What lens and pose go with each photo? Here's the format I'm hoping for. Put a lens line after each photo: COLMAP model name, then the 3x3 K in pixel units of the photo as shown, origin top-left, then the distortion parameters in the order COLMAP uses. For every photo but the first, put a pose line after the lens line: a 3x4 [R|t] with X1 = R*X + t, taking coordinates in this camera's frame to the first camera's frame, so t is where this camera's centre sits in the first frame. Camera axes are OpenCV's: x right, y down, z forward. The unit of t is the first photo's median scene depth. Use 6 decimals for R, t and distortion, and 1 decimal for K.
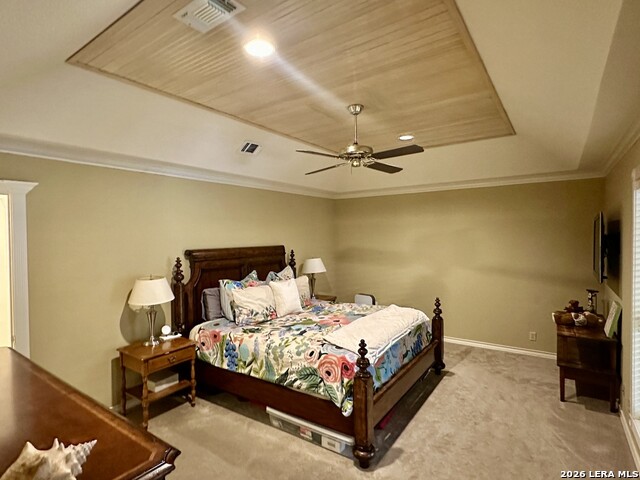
lens RADIAL K [[340.5, 0, 320.4], [0, 340.5, 242.7], [0, 0, 1]] dist [-0.001259, 0.000316]
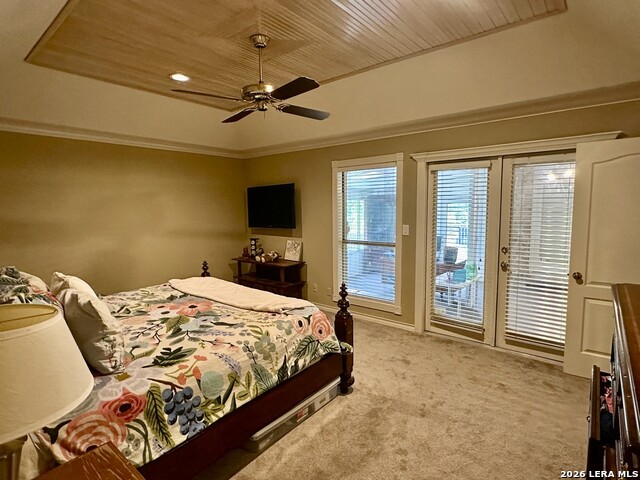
lens RADIAL K [[340.5, 0, 320.7], [0, 340.5, 237.1], [0, 0, 1]] dist [-0.001259, 0.000316]
pose [[0.073596, -0.085109, 0.993650, -0.746352], [0.031319, 0.996058, 0.082996, 0.028728], [-0.996796, 0.025012, 0.075972, 0.748870]]
